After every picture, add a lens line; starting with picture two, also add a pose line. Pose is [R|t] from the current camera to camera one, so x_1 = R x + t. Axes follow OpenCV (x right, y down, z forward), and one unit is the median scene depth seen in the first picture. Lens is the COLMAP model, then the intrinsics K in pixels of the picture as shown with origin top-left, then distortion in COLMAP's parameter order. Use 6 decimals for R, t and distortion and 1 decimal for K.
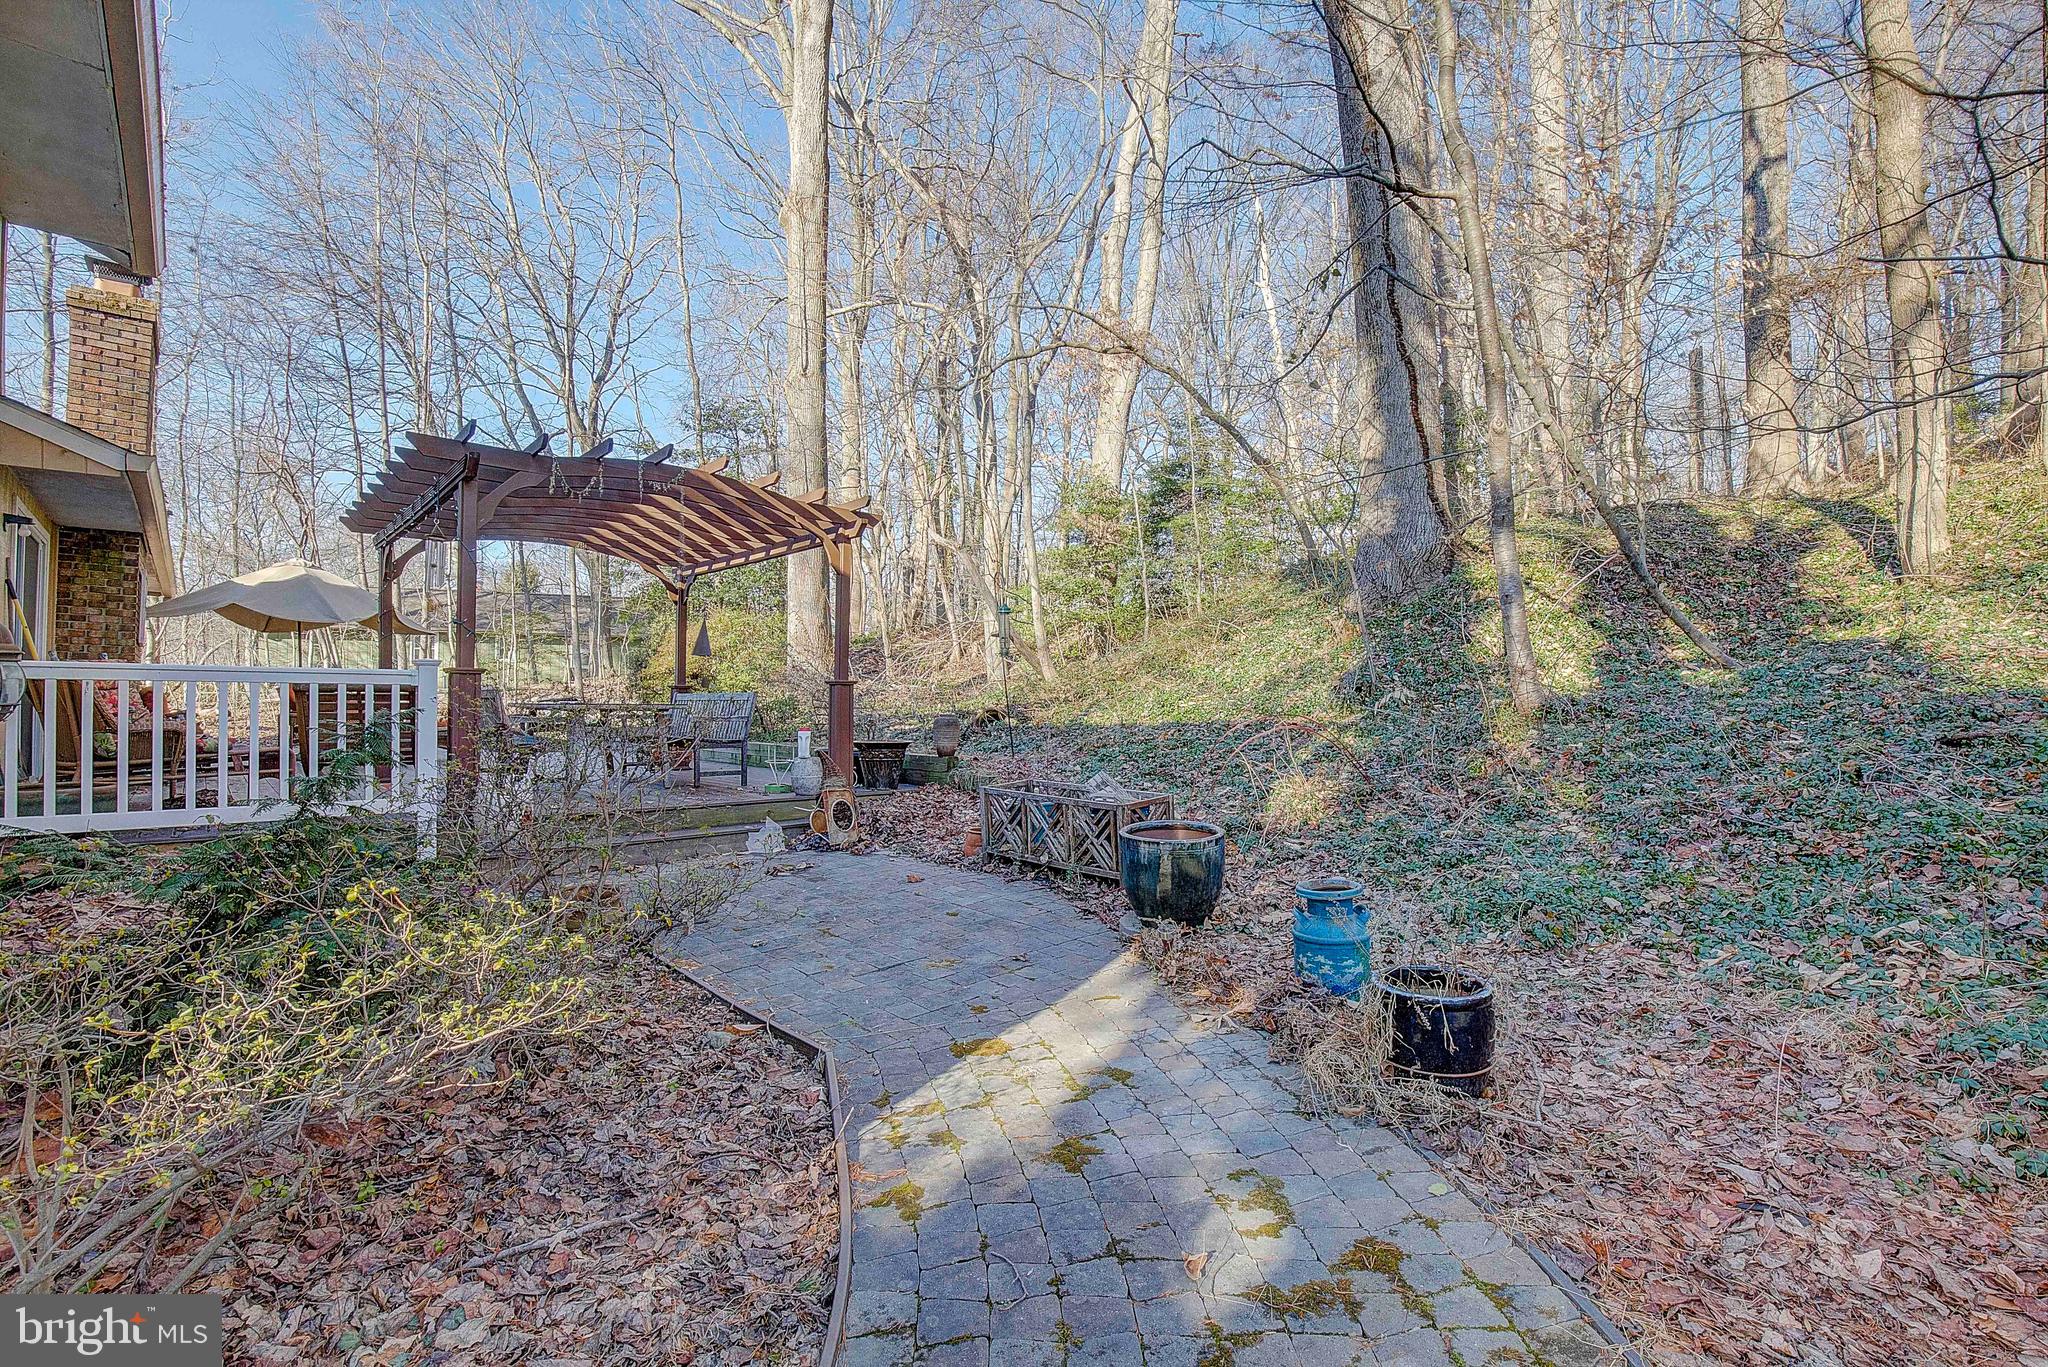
lens RADIAL K [[932.9, 0, 1024.0], [0, 932.9, 683.5], [0, 0, 1]] dist [-0.017523, 0.000091]
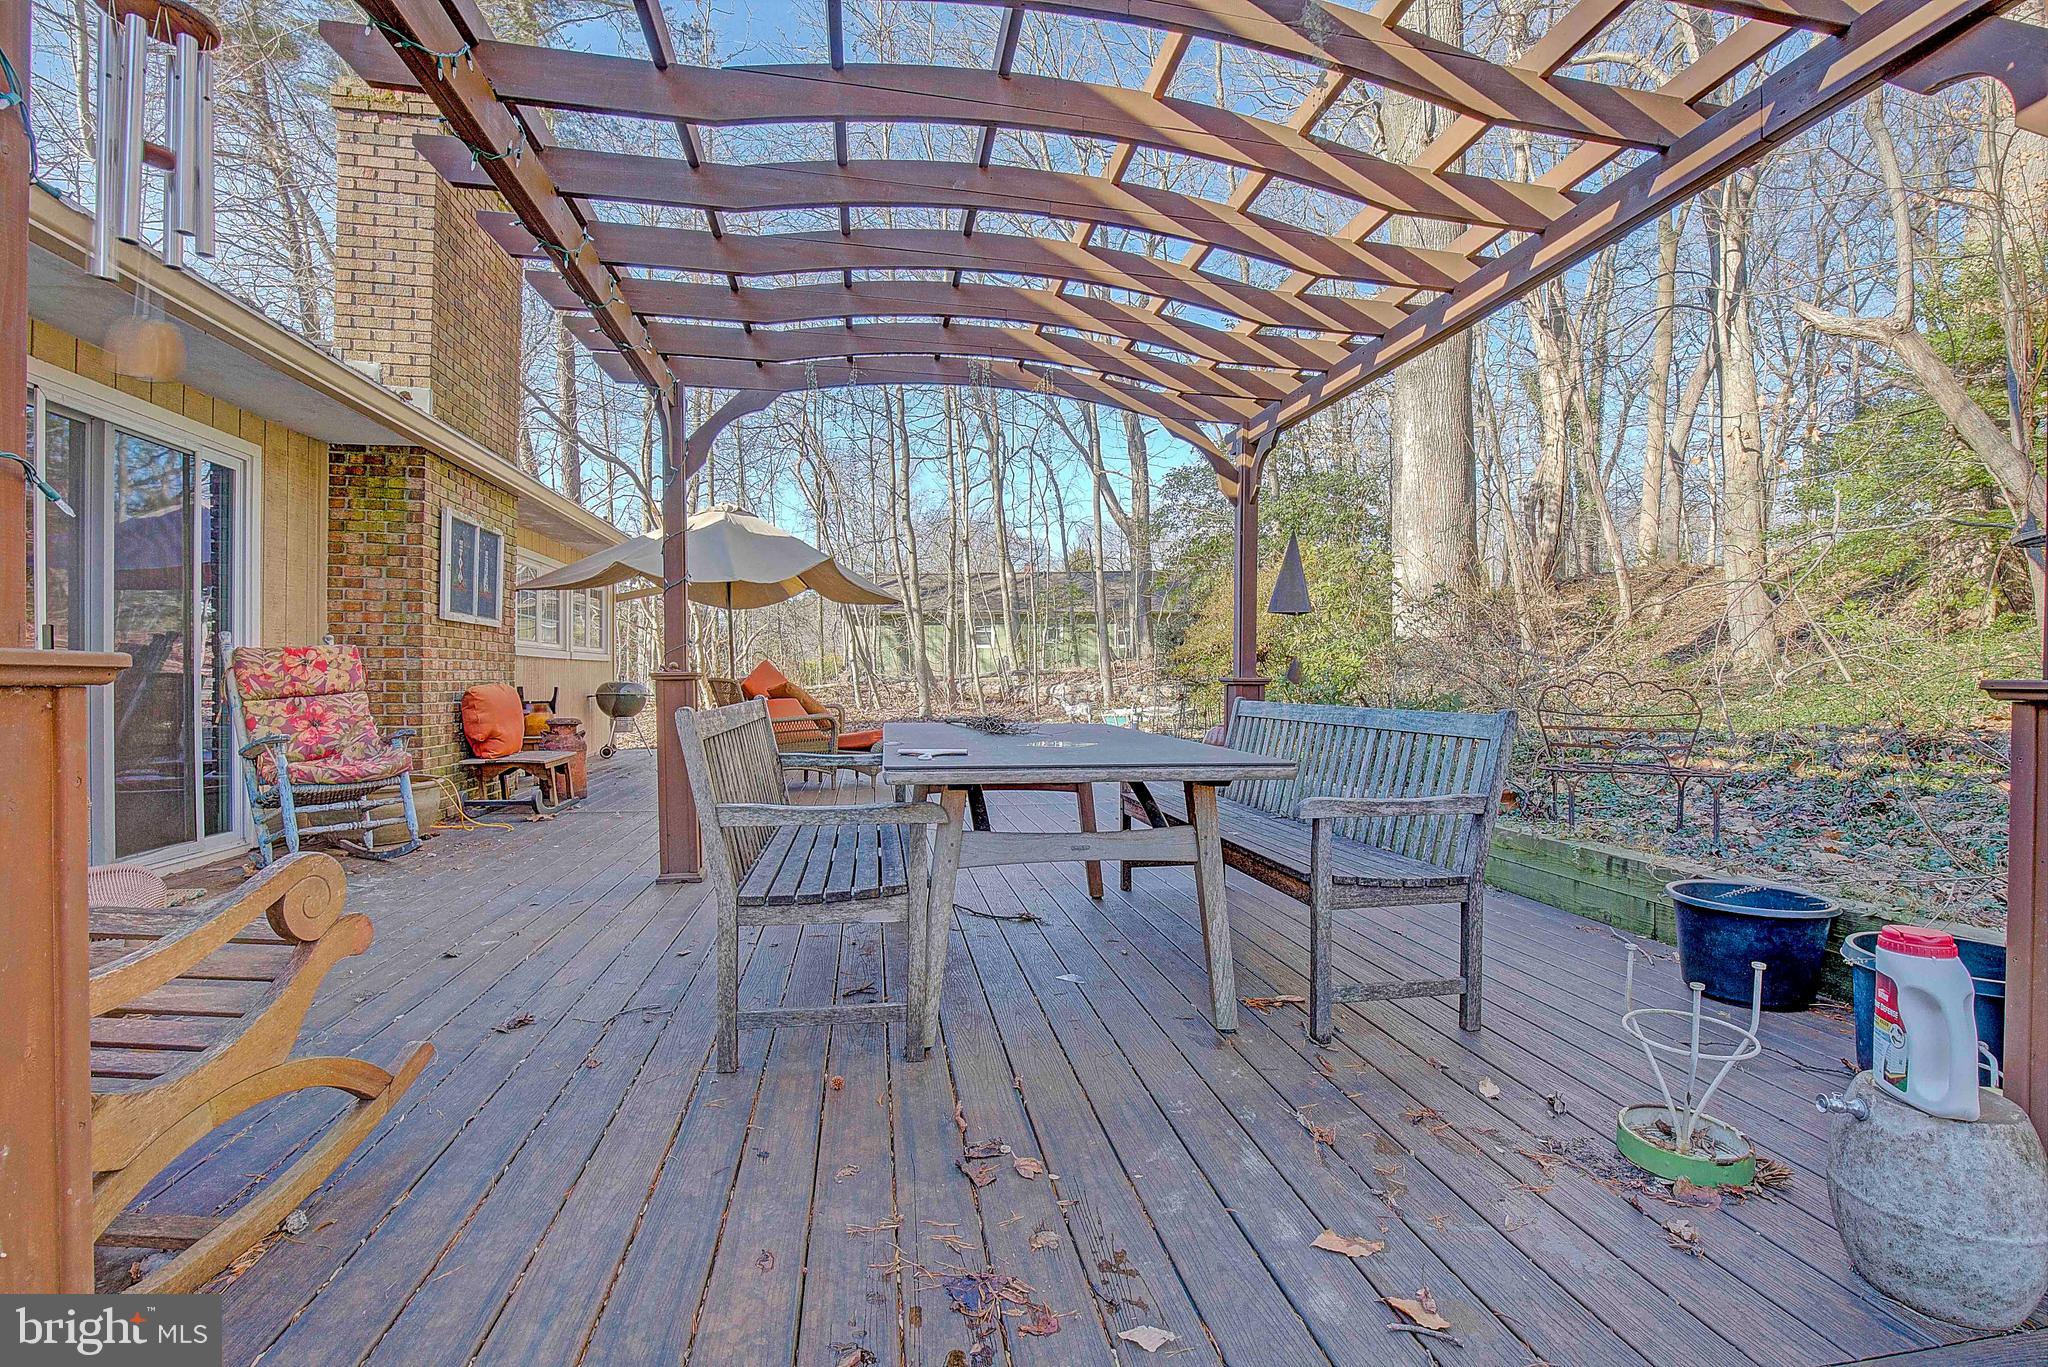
lens RADIAL K [[932.9, 0, 1024.0], [0, 932.9, 683.5], [0, 0, 1]] dist [-0.017523, 0.000091]
pose [[0.845287, 0.003843, -0.534300, -0.263206], [0.010056, 0.999683, 0.023099, -0.009533], [0.534219, -0.024898, 0.844980, 0.675329]]
